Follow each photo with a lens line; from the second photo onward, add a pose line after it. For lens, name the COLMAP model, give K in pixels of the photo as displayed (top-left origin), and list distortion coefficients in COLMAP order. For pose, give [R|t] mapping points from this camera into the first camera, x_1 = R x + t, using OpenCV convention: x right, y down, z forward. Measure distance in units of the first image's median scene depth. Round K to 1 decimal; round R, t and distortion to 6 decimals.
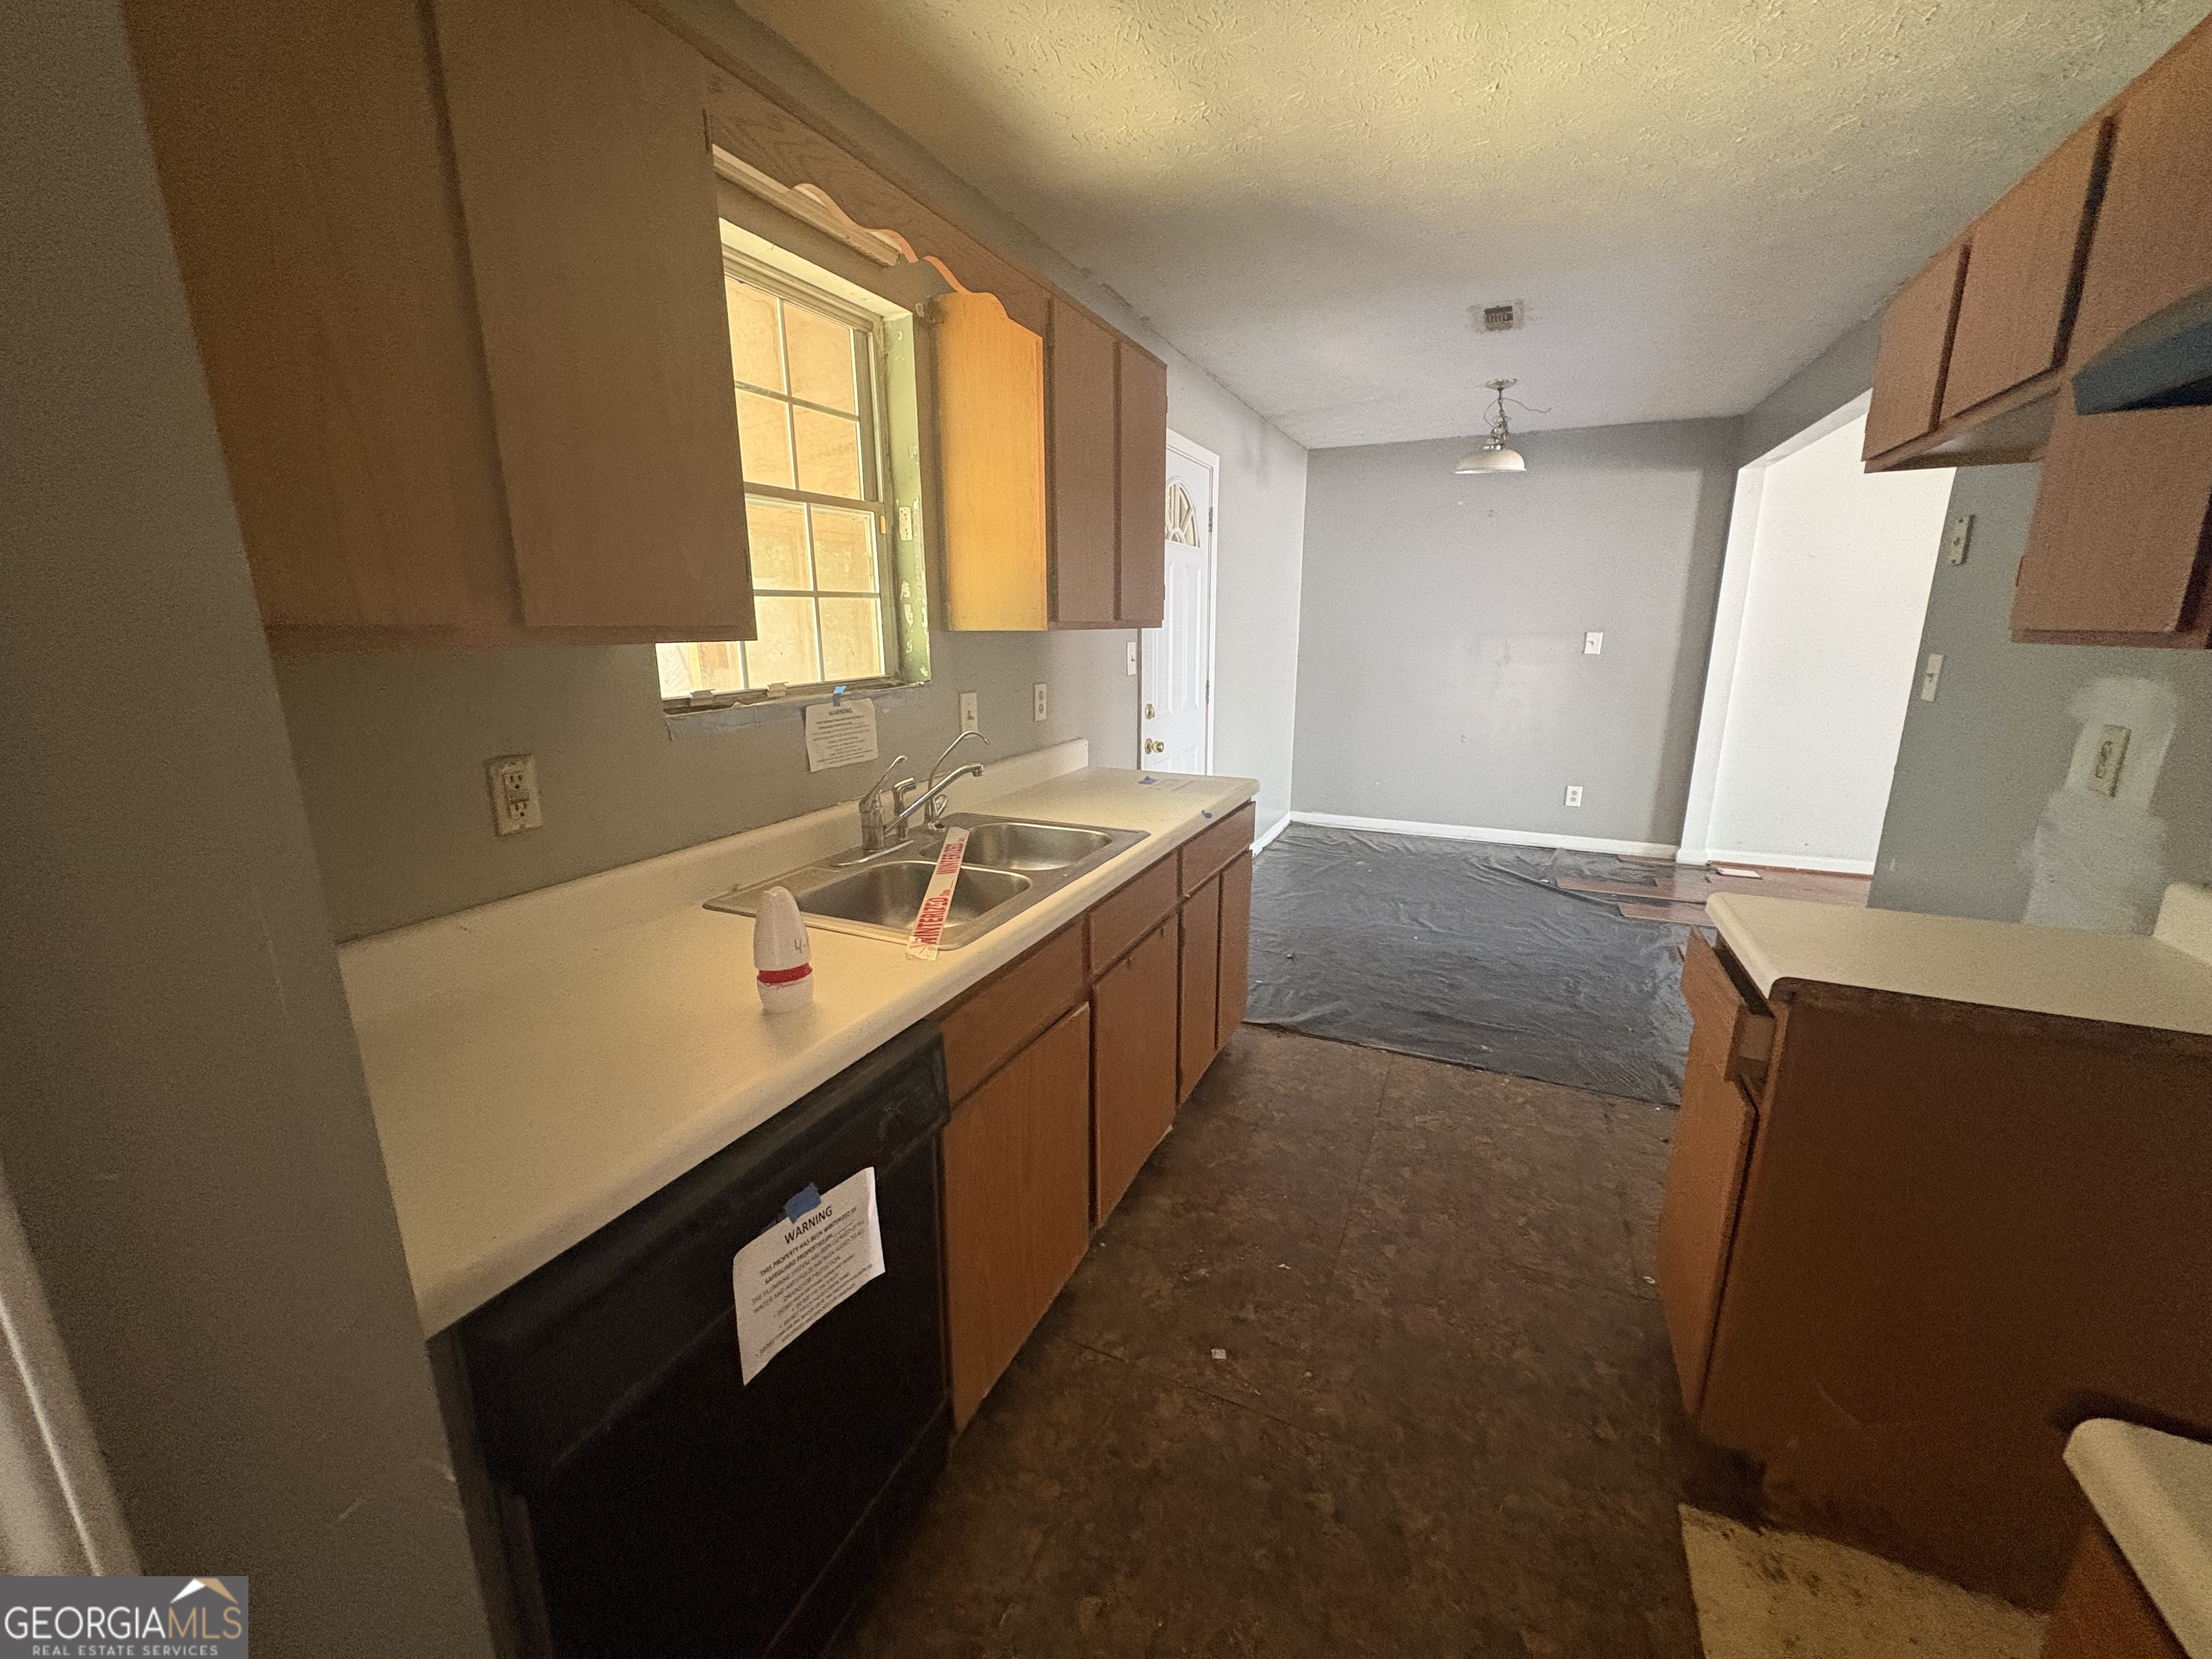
lens RADIAL K [[878.8, 0, 1102.5], [0, 878.8, 825.7], [0, 0, 1]] dist [0.000075, 0.000929]
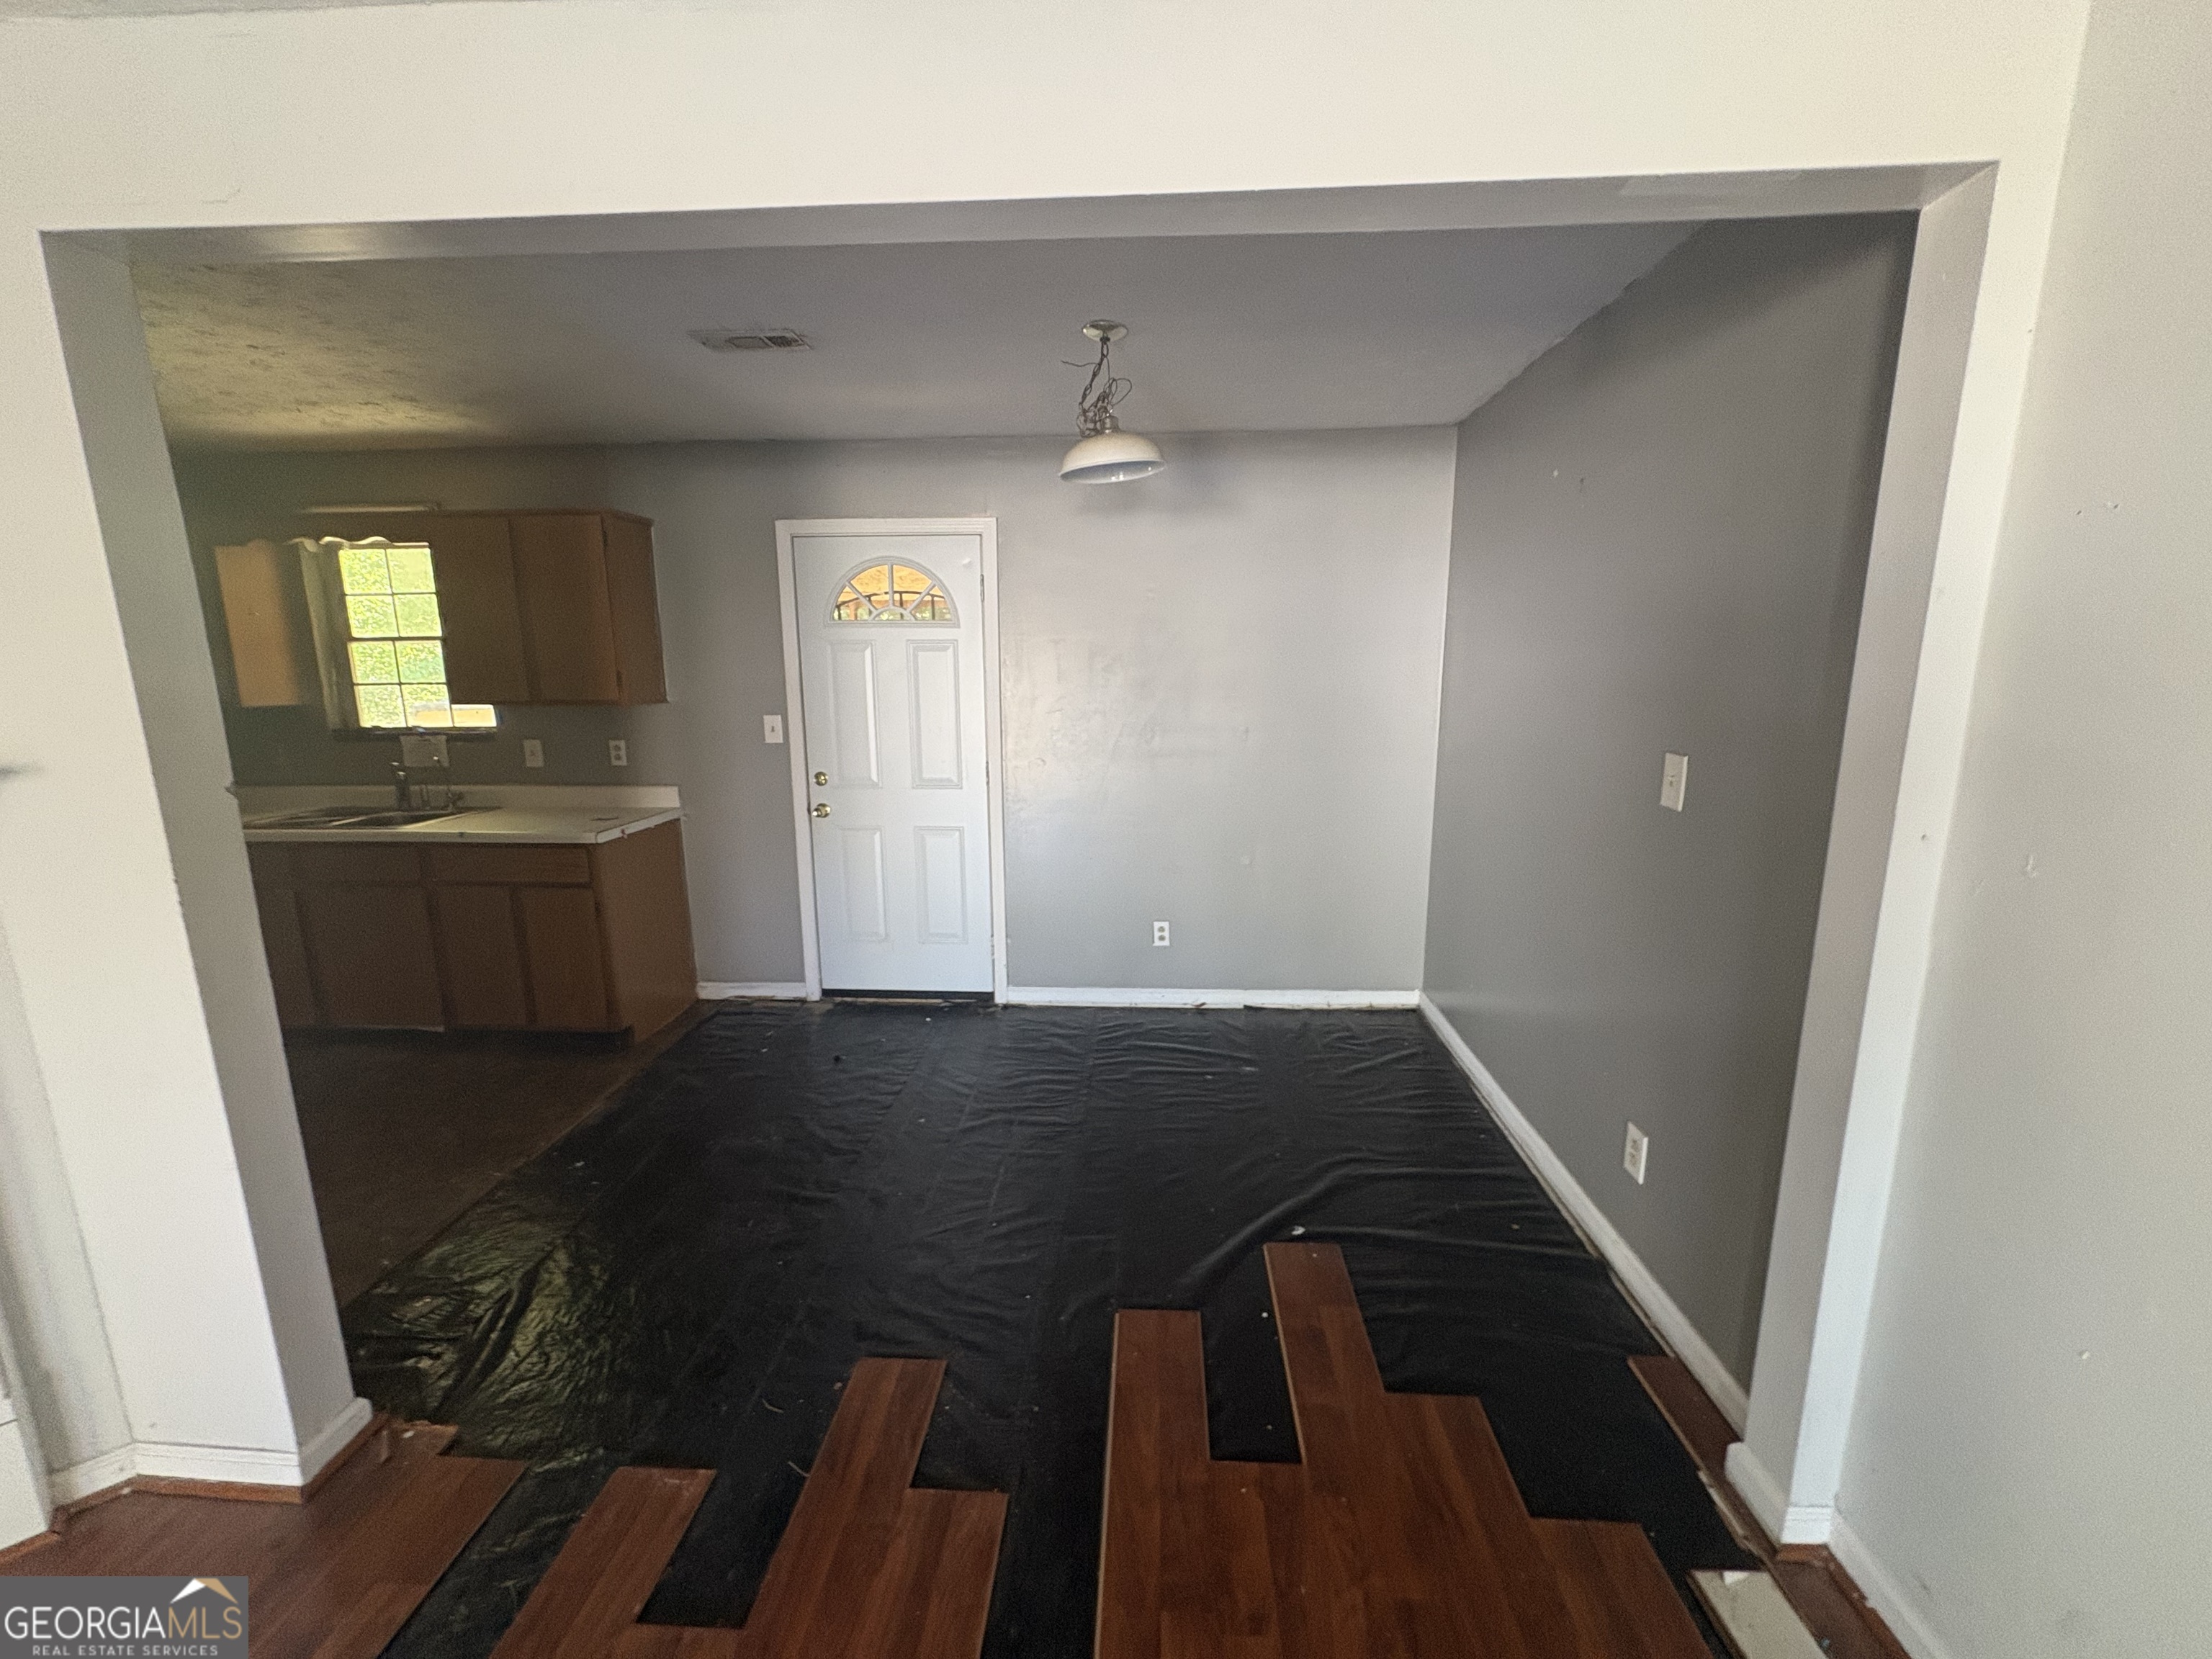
lens RADIAL K [[878.8, 0, 1104.2], [0, 878.8, 816.7], [0, 0, 1]] dist [0.000075, 0.000929]
pose [[0.357353, 0.157410, -0.920609, 1.127440], [-0.211772, 0.973678, 0.084281, -0.236393], [0.909644, 0.164841, 0.381281, 0.860203]]
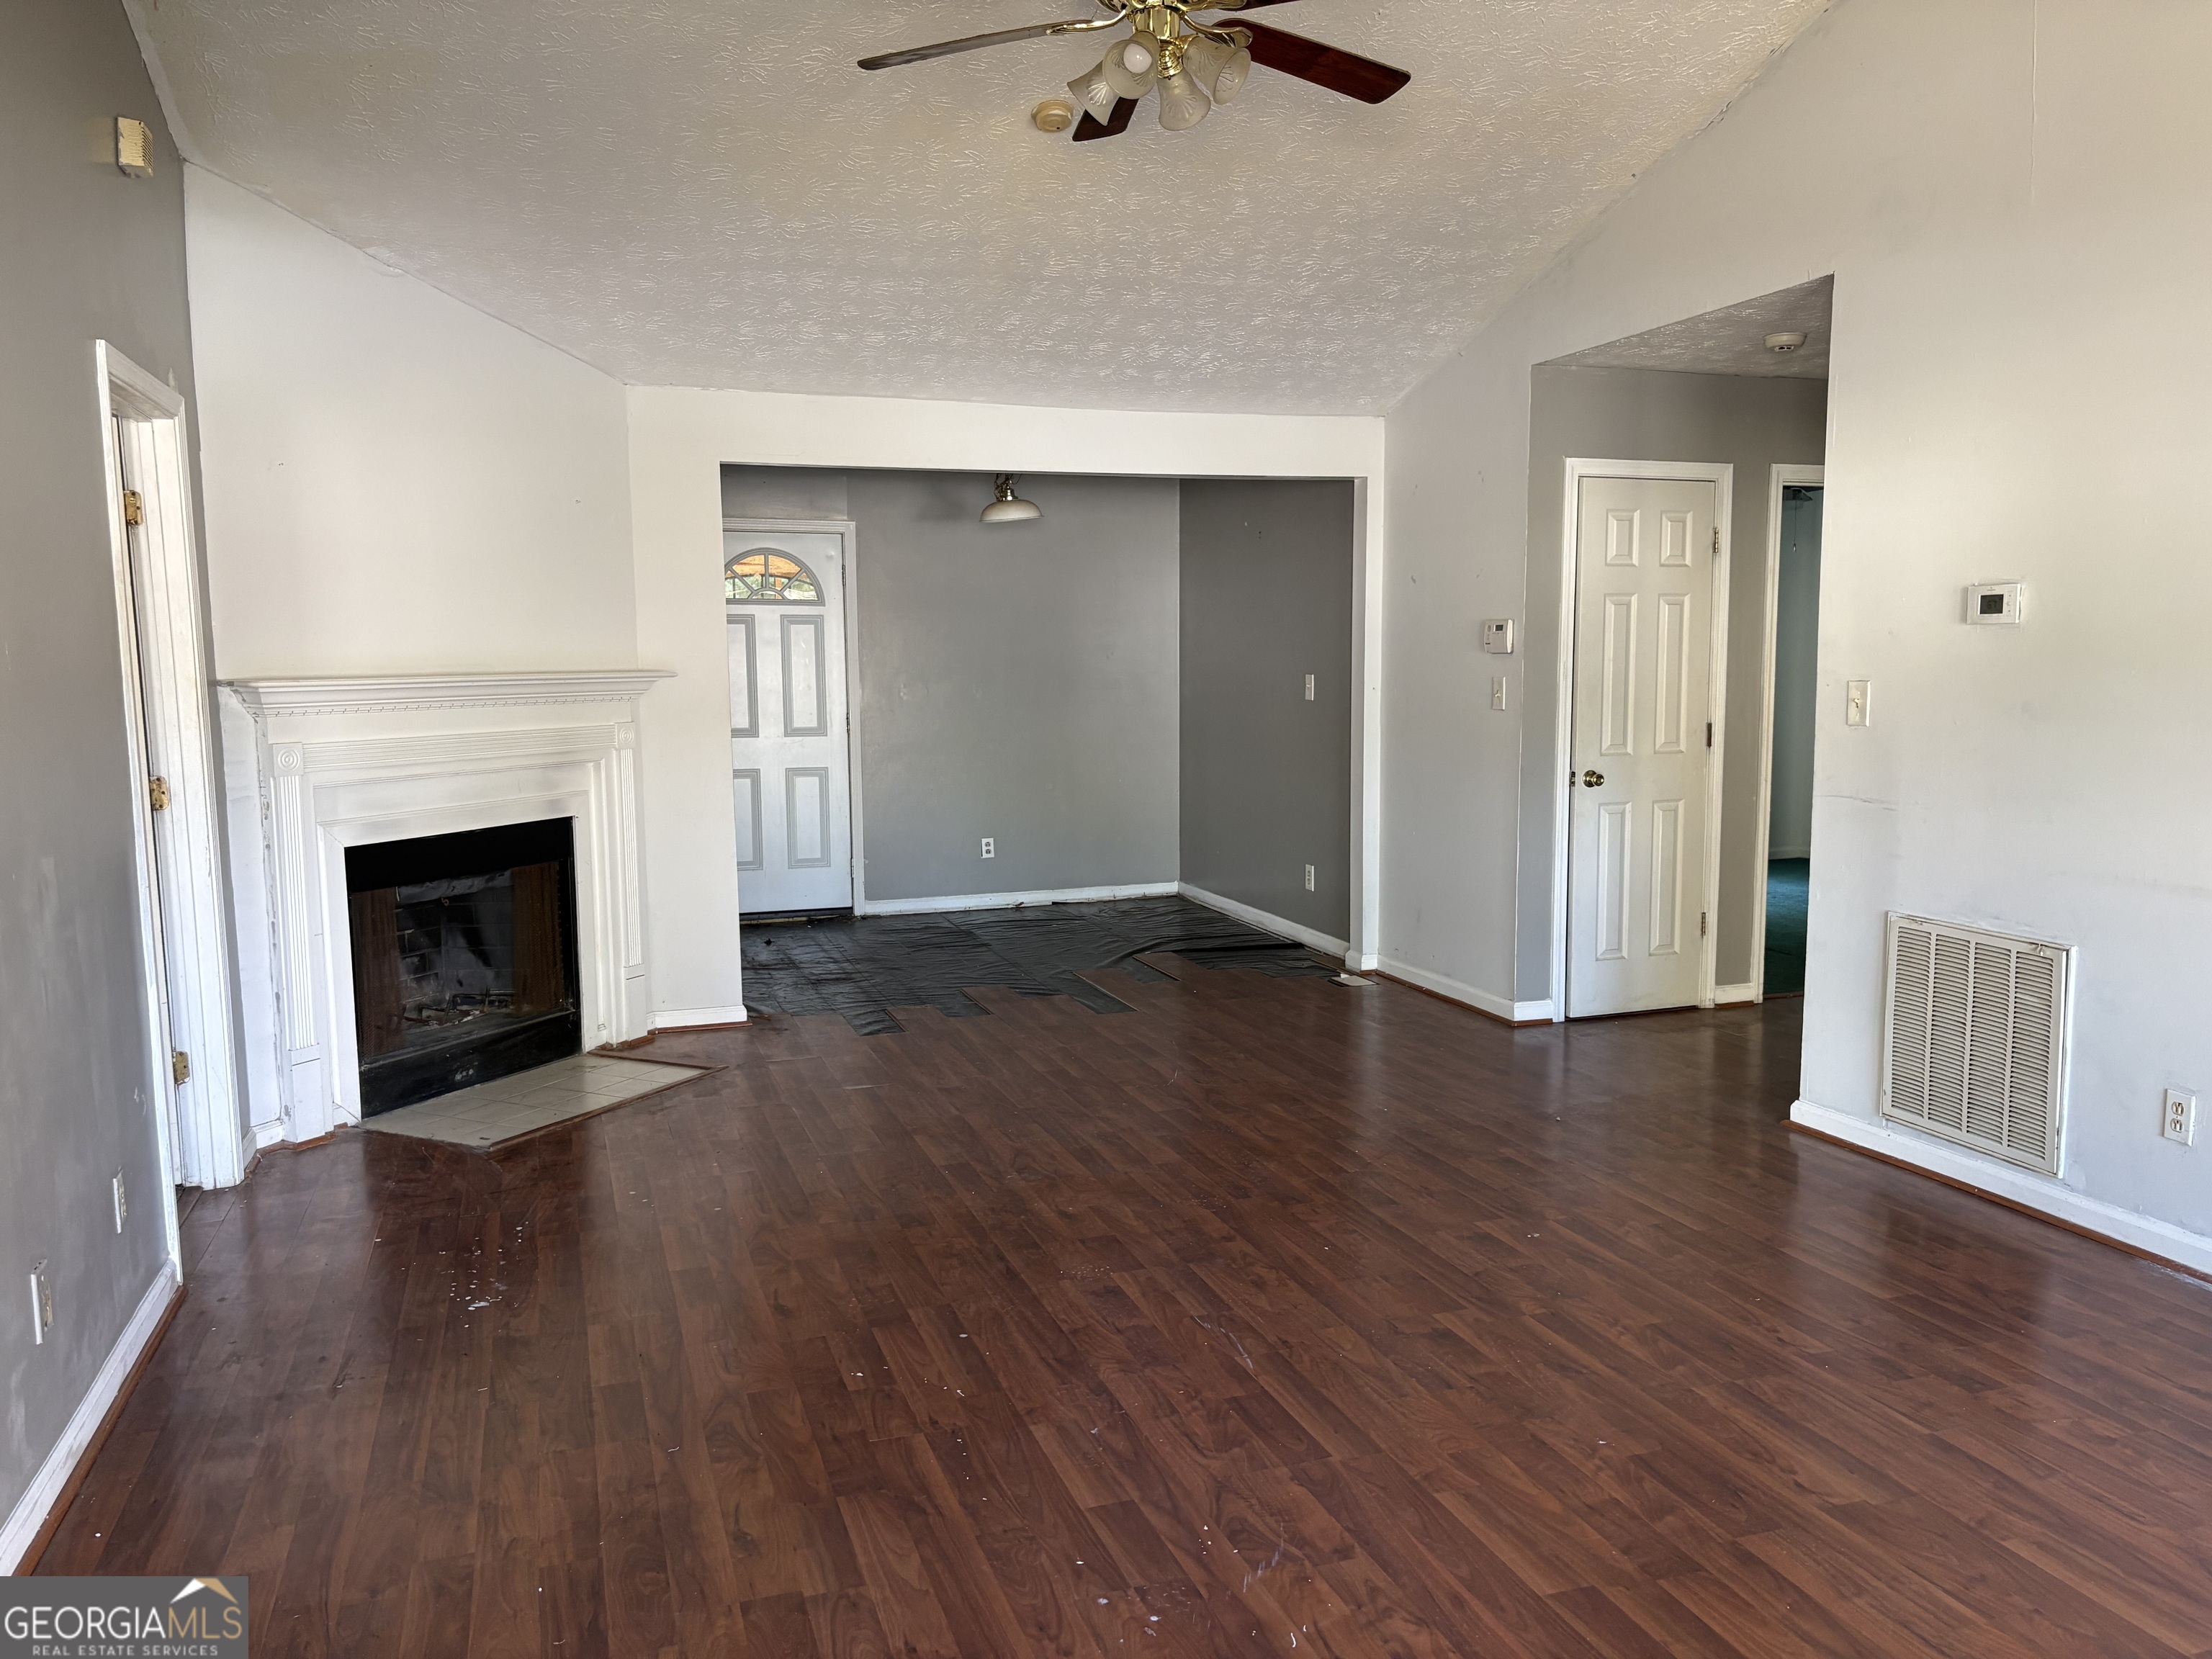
lens RADIAL K [[1688.4, 0, 1104.4], [0, 1688.4, 830.8], [0, 0, 1]] dist [0.051624, -0.048004]
pose [[0.686871, 0.072189, -0.723185, 2.146938], [-0.164738, 0.984620, -0.058179, 0.061621], [0.707863, 0.159097, 0.688199, -0.263932]]
